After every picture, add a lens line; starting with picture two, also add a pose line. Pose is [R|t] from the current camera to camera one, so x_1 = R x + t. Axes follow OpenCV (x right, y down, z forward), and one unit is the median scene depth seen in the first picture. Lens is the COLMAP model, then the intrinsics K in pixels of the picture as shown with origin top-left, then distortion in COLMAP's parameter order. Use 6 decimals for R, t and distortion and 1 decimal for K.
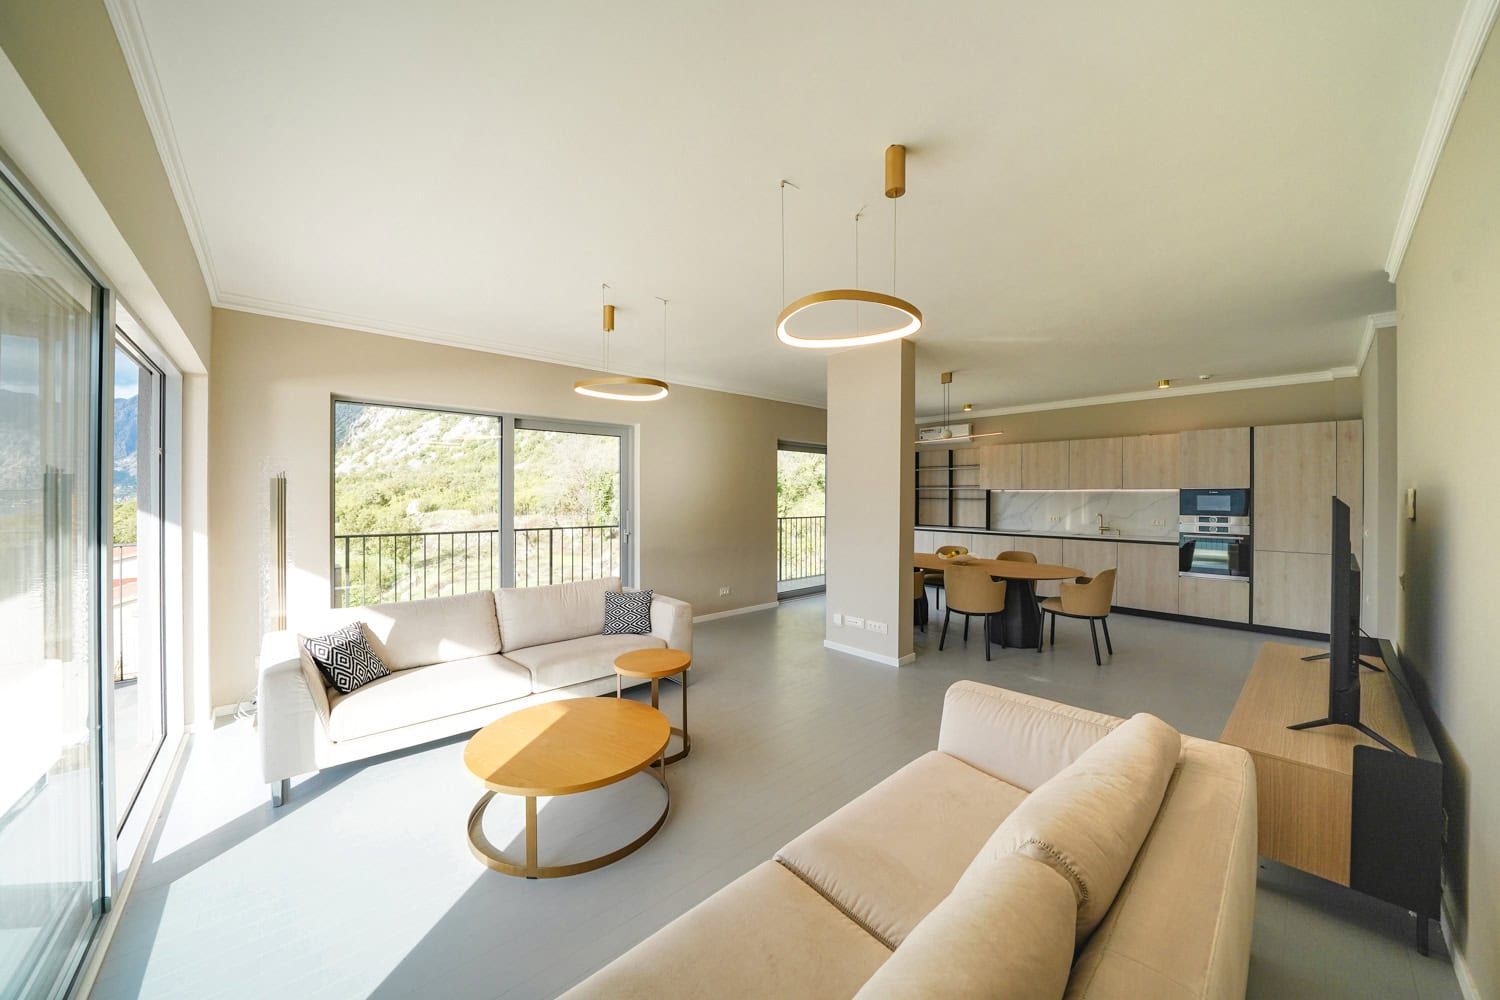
lens RADIAL K [[523.8, 0, 760.4], [0, 523.8, 492.0], [0, 0, 1]] dist [-0.018255, 0.000243]
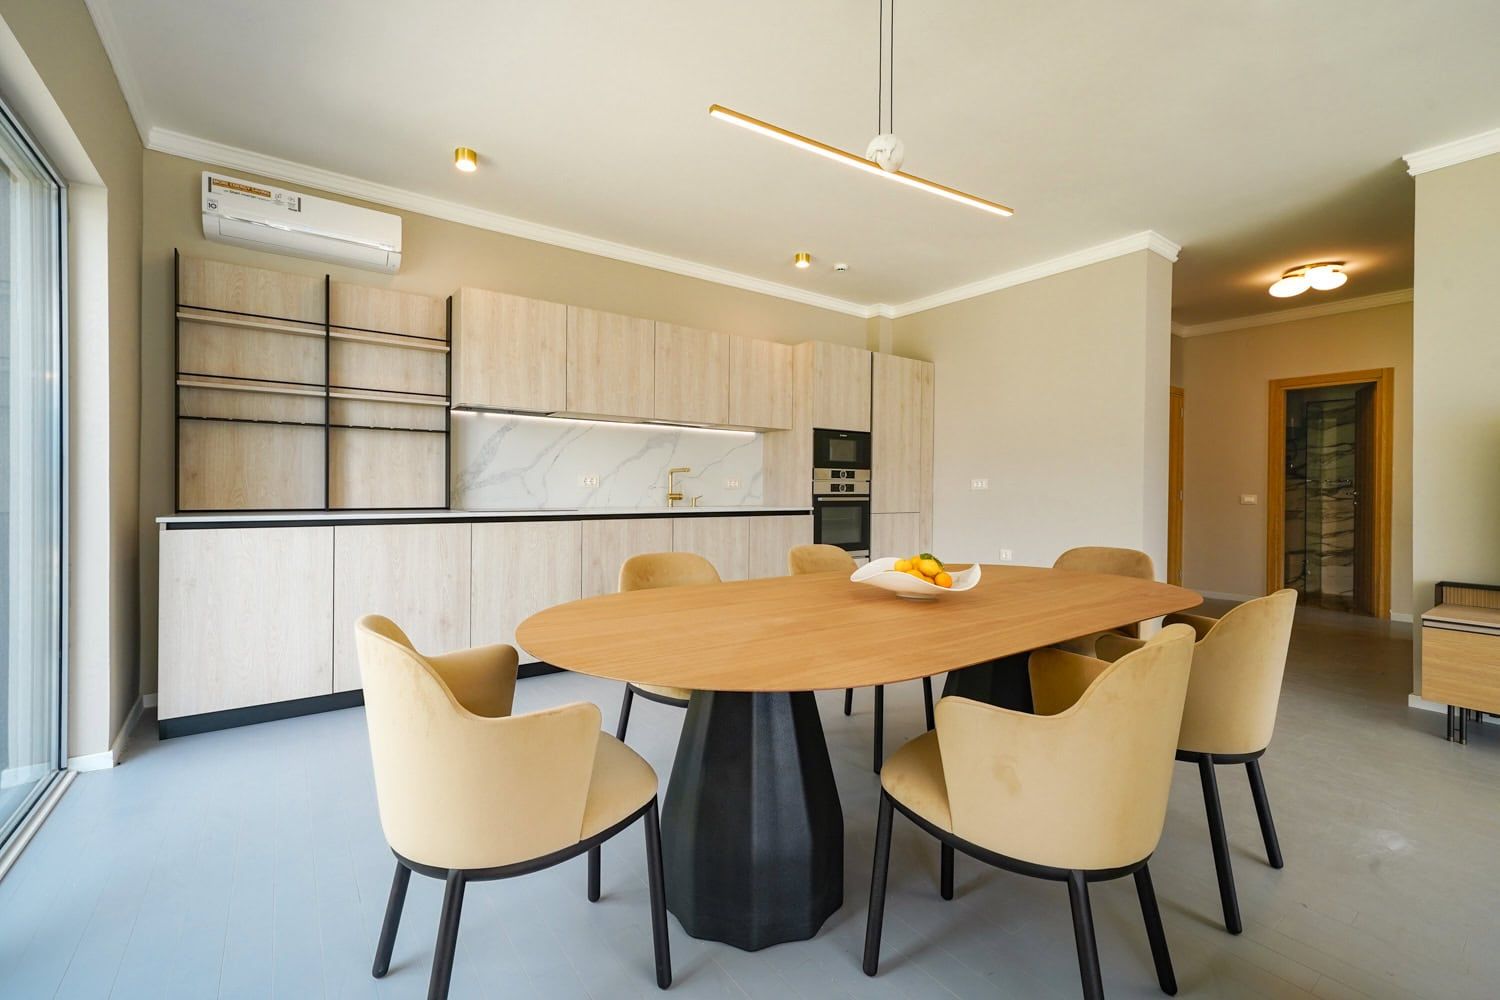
lens RADIAL K [[651.2, 0, 724.2], [0, 651.2, 491.9], [0, 0, 1]] dist [-0.003026, 0.001043]
pose [[0.115336, -0.011768, 0.993257, -0.021759], [-0.016446, 0.999770, 0.013755, 0.066086], [-0.993190, -0.017921, 0.115116, 1.031511]]
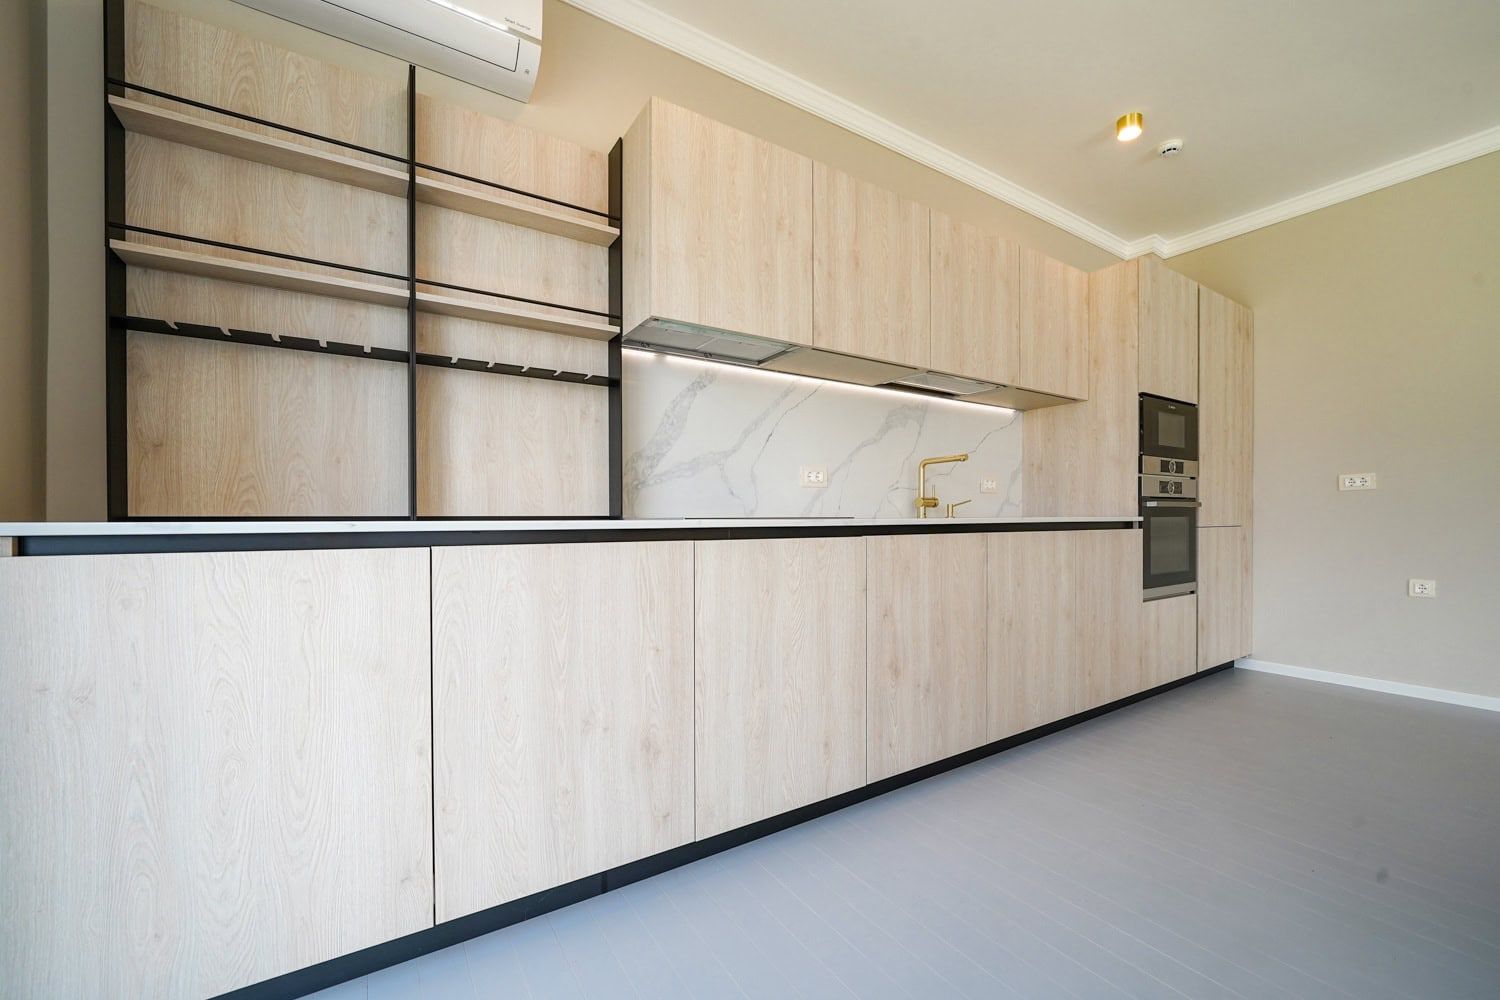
lens RADIAL K [[597.3, 0, 716.2], [0, 597.3, 522.0], [0, 0, 1]] dist [-0.014286, 0.001350]
pose [[0.186184, -0.017583, 0.982358, 0.276197], [-0.006551, 0.999795, 0.019136, 0.092690], [-0.982493, -0.009998, 0.186031, 1.266608]]
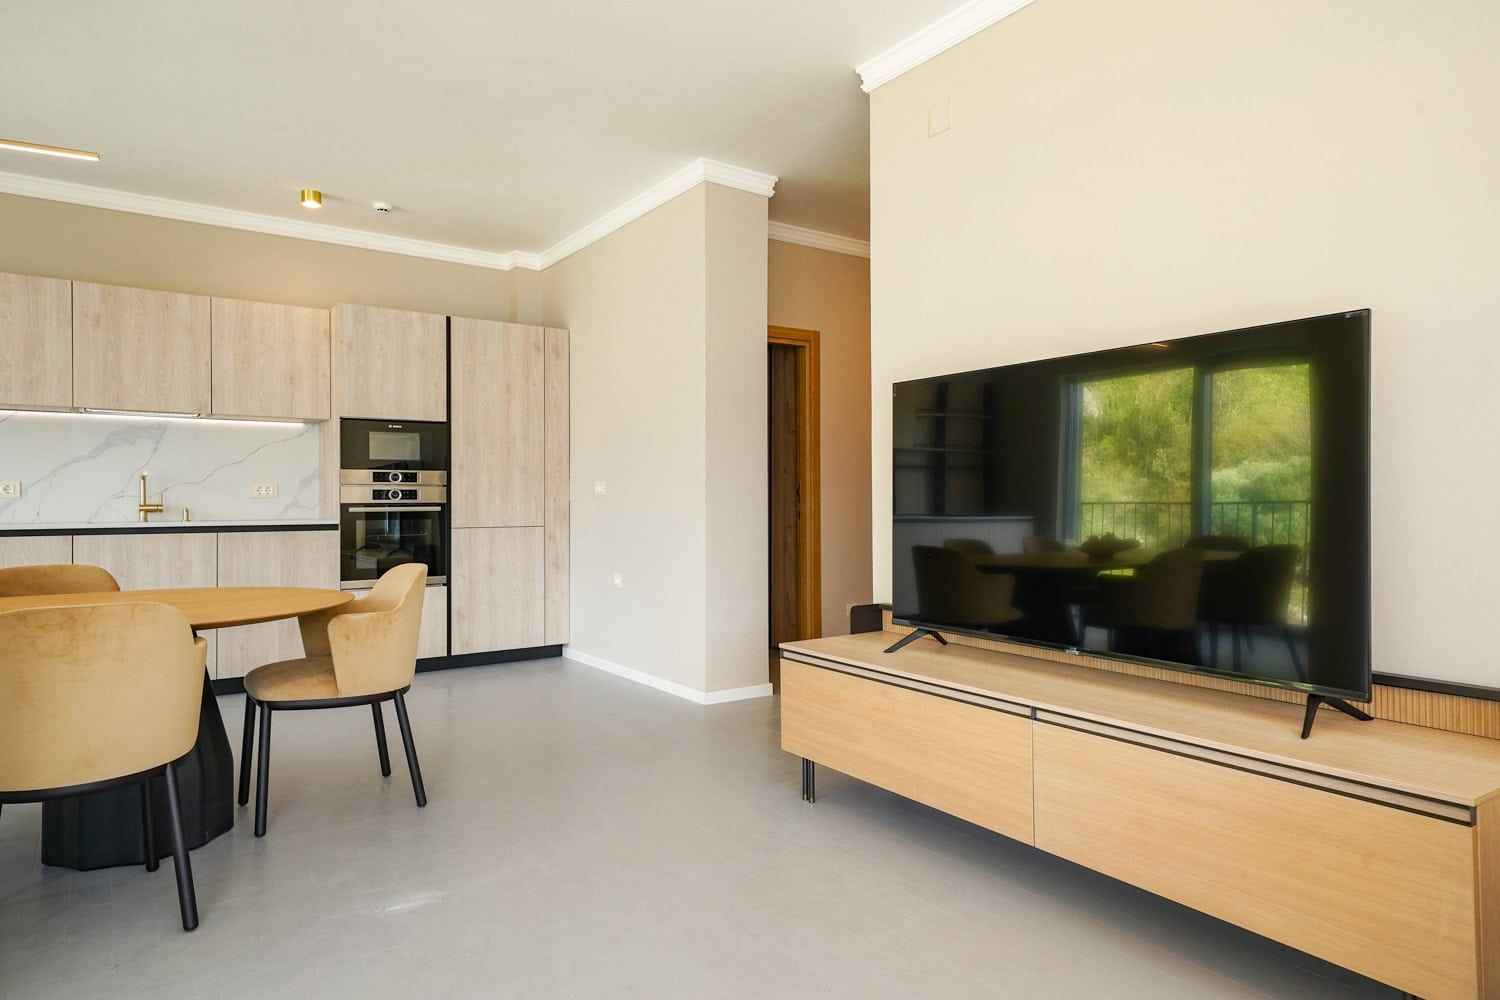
lens RADIAL K [[915.8, 0, 740.9], [0, 915.8, 499.4], [0, 0, 1]] dist [0.012362, 0.007357]
pose [[0.119020, -0.007842, 0.992861, -0.029027], [-0.005730, 0.999947, 0.008585, 0.064654], [-0.992875, -0.006711, 0.118969, 0.515236]]
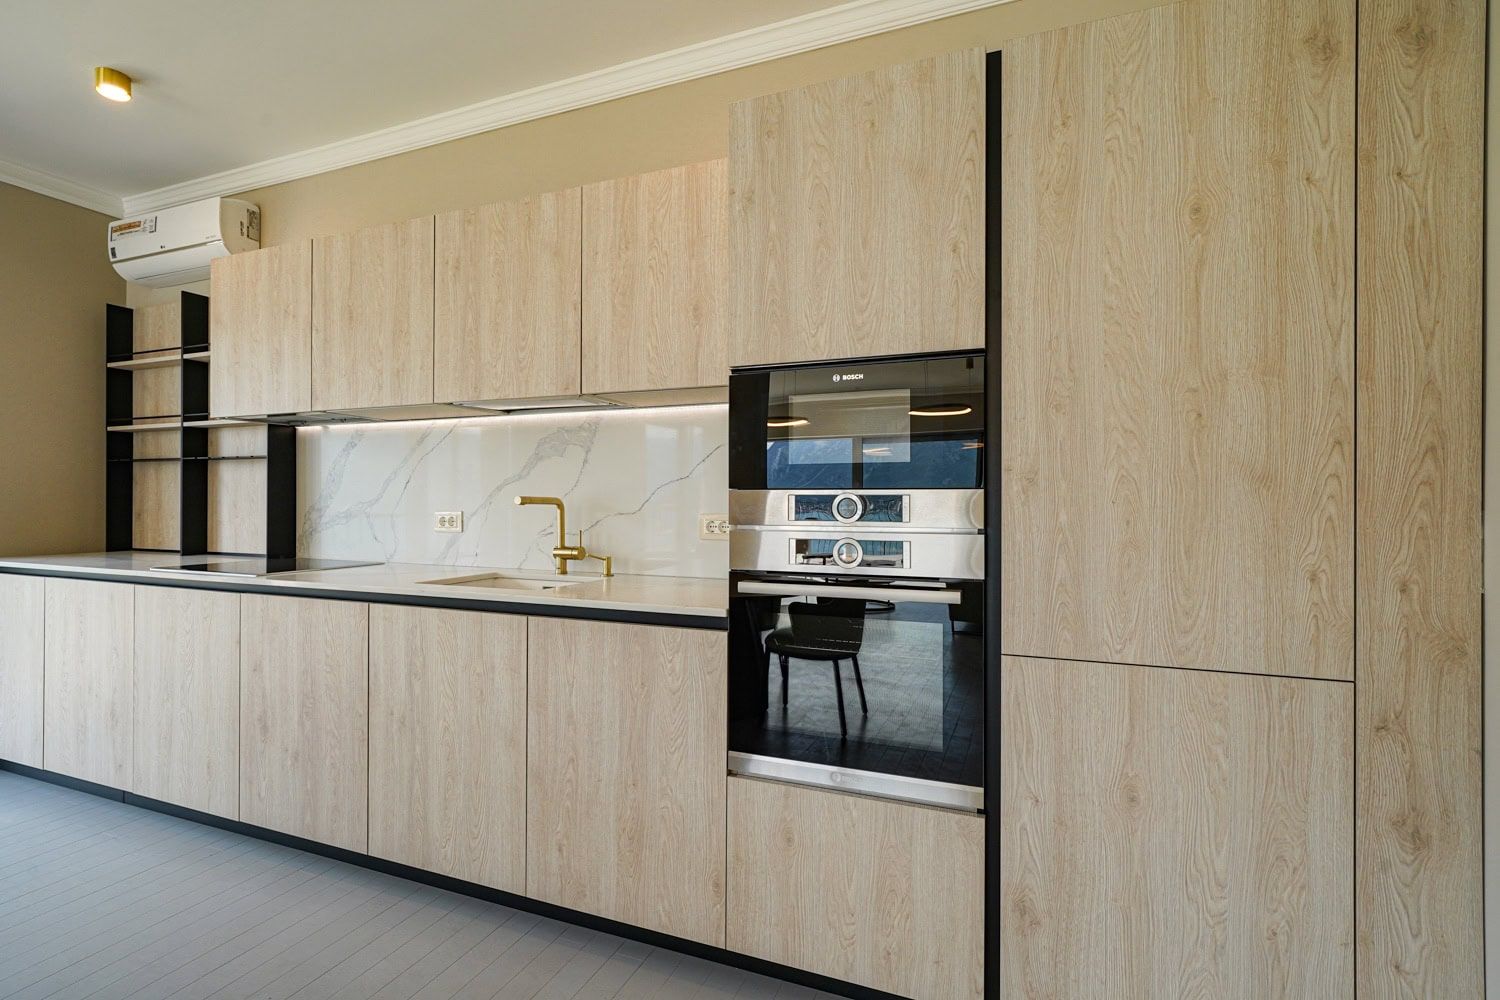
lens RADIAL K [[741.0, 0, 737.5], [0, 741.0, 496.0], [0, 0, 1]] dist [-0.002135, 0.001849]
pose [[0.911268, -0.003935, 0.411796, 0.694526], [0.001091, 0.999974, 0.007141, 0.045462], [-0.411813, -0.006058, 0.911248, 0.725567]]
